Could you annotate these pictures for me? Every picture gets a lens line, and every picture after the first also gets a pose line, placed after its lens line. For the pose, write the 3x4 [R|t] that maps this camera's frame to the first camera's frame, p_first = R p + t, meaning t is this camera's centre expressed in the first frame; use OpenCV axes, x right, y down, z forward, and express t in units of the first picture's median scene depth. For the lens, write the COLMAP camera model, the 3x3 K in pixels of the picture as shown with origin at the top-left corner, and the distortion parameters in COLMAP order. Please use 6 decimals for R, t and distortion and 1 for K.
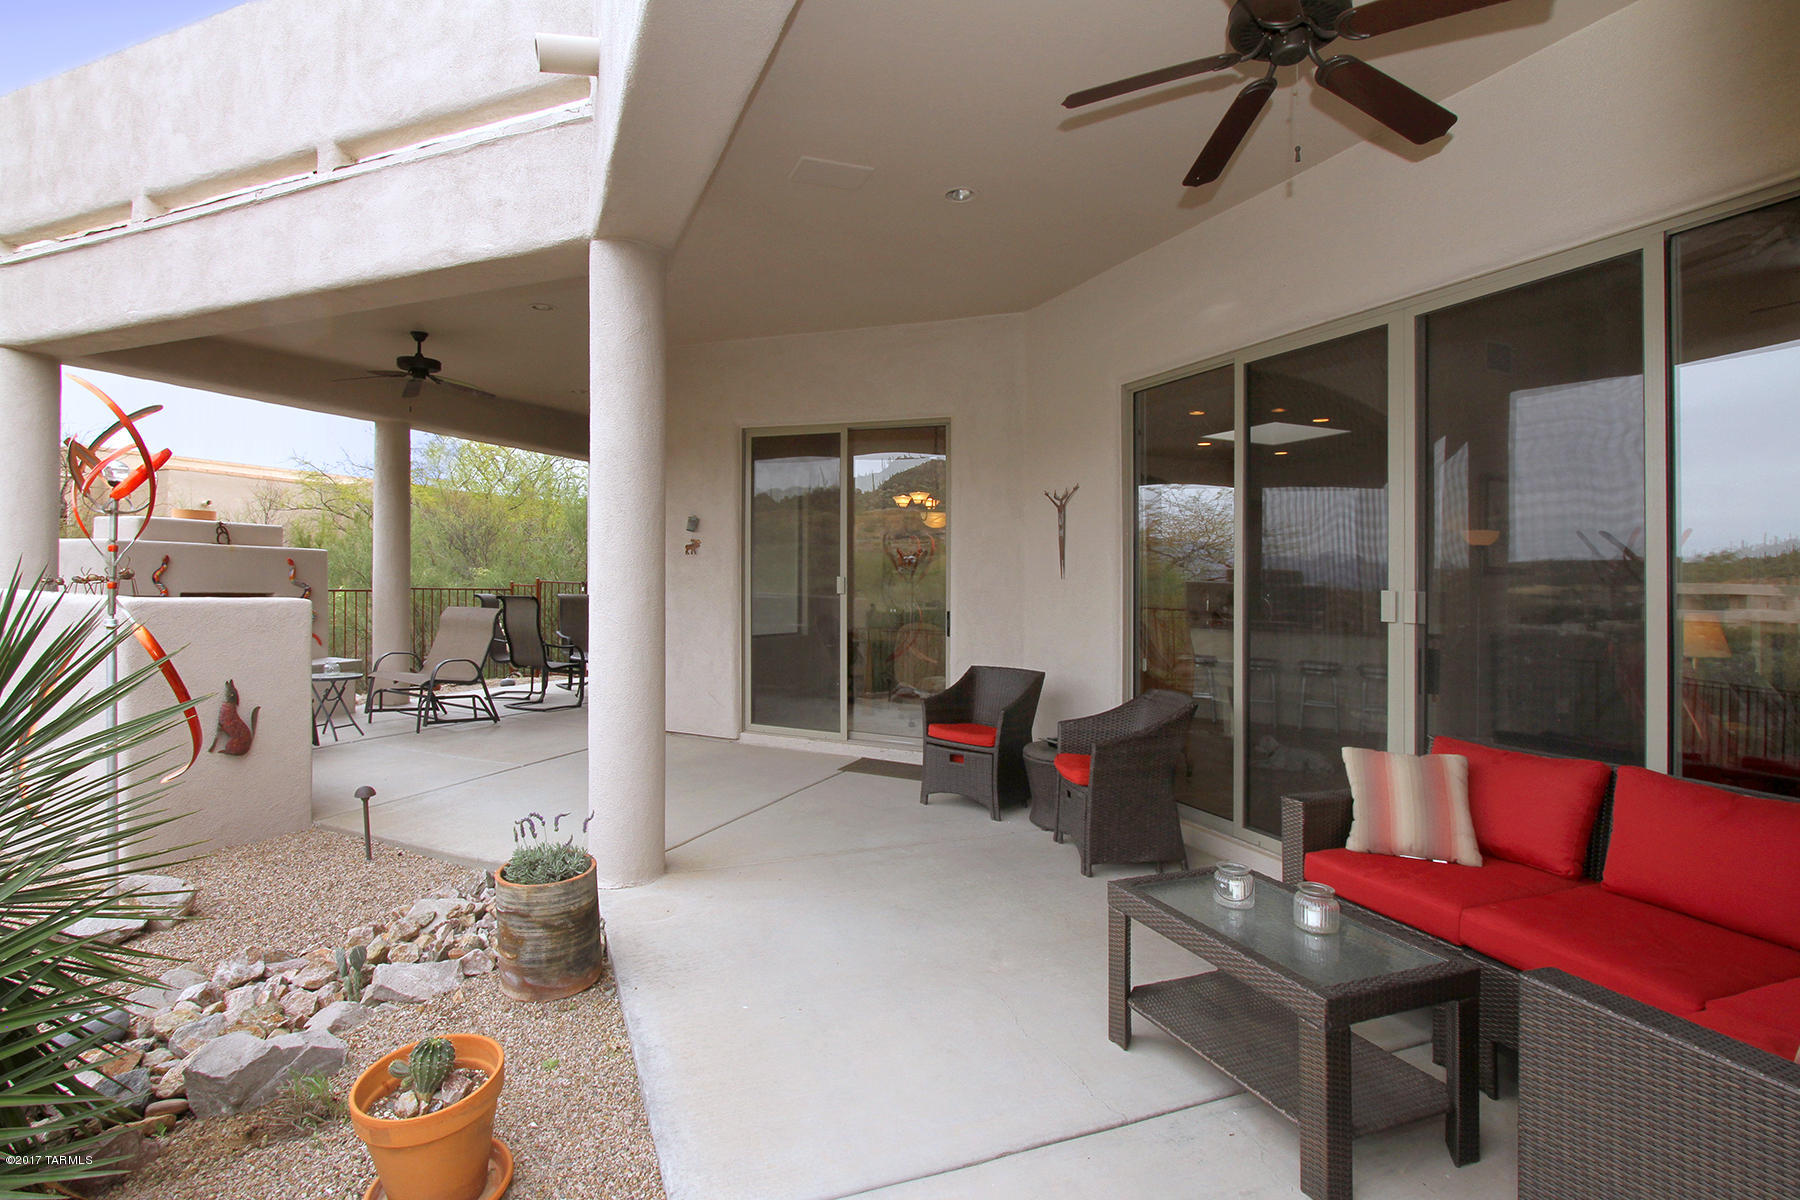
lens RADIAL K [[914.1, 0, 892.8], [0, 914.1, 561.7], [0, 0, 1]] dist [-0.017512, -0.000198]
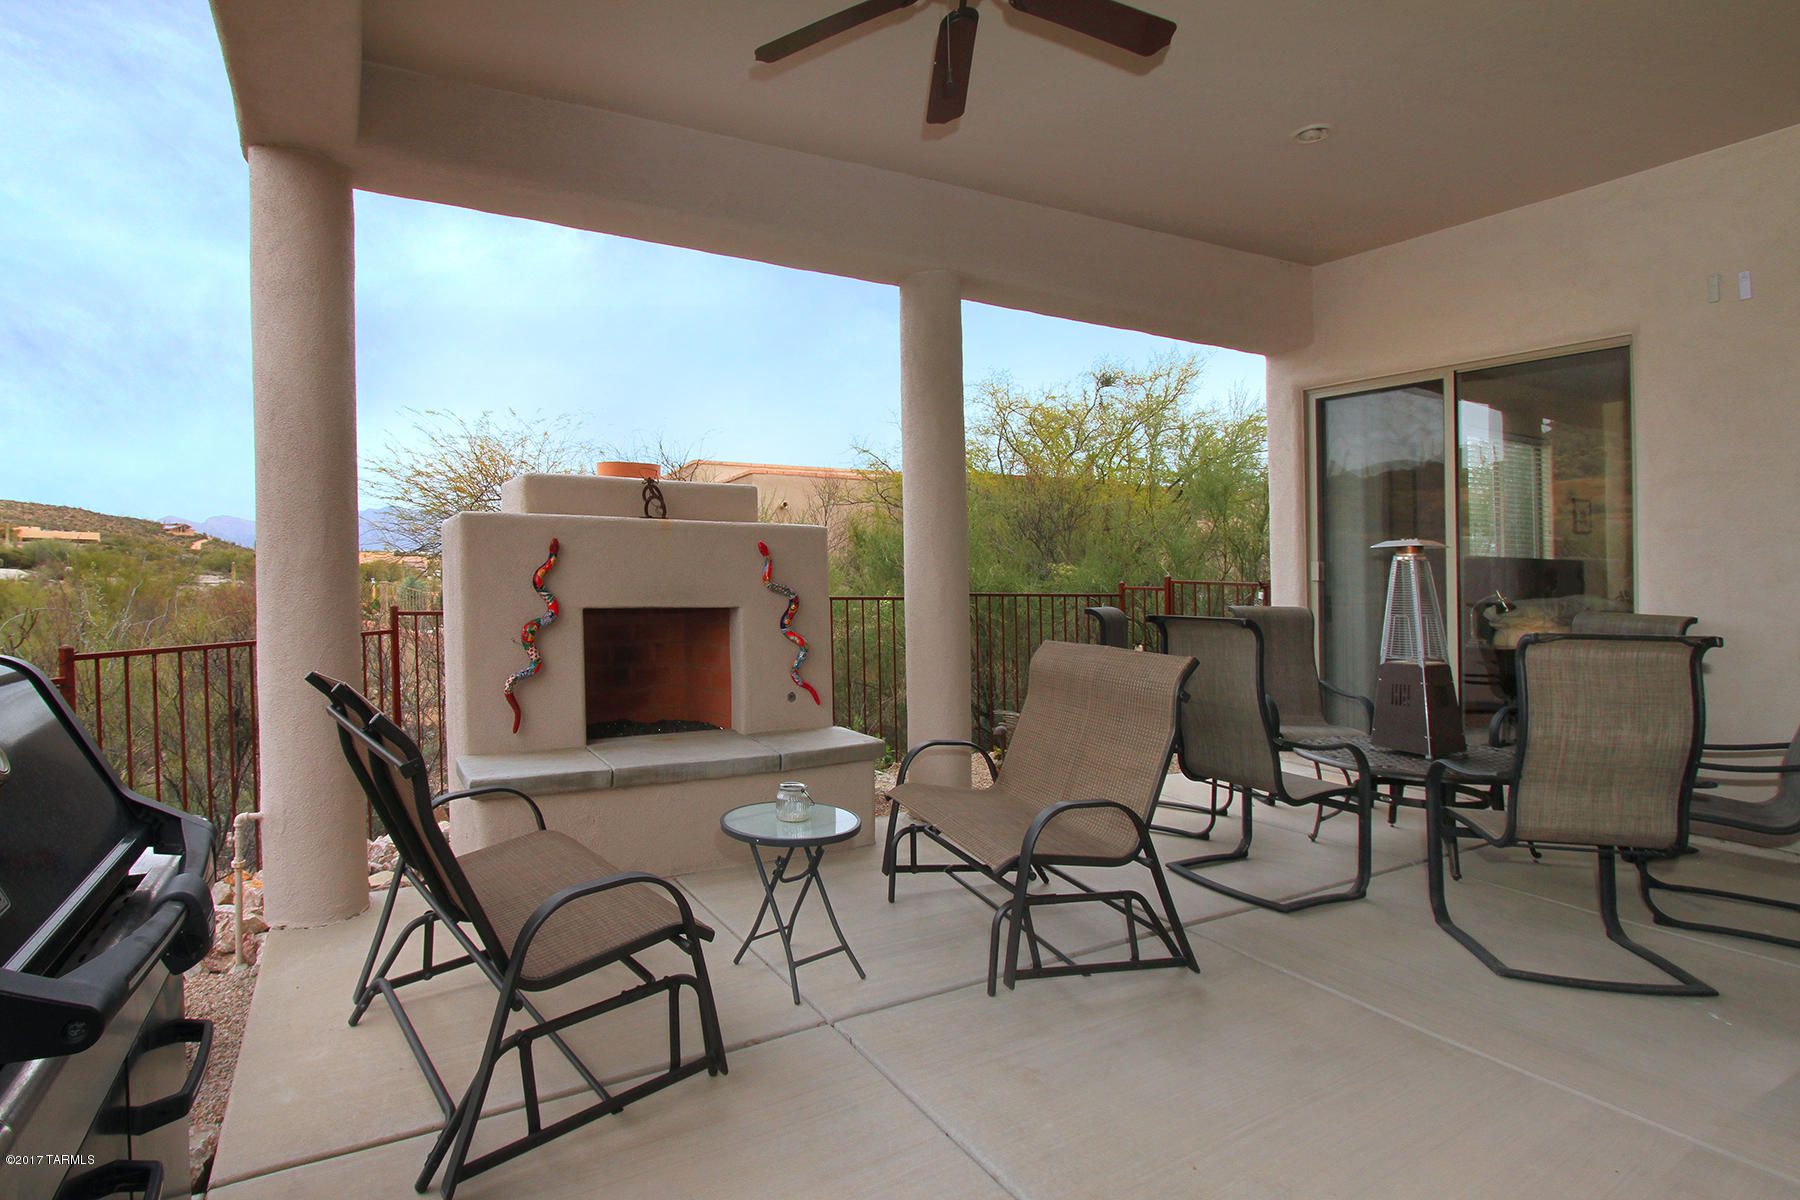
lens RADIAL K [[914.1, 0, 892.8], [0, 914.1, 561.7], [0, 0, 1]] dist [-0.017512, -0.000198]
pose [[0.837836, -0.024536, -0.545371, -0.309910], [0.023488, 0.999685, -0.008892, 0.014128], [0.545417, -0.005360, 0.838148, 0.593983]]
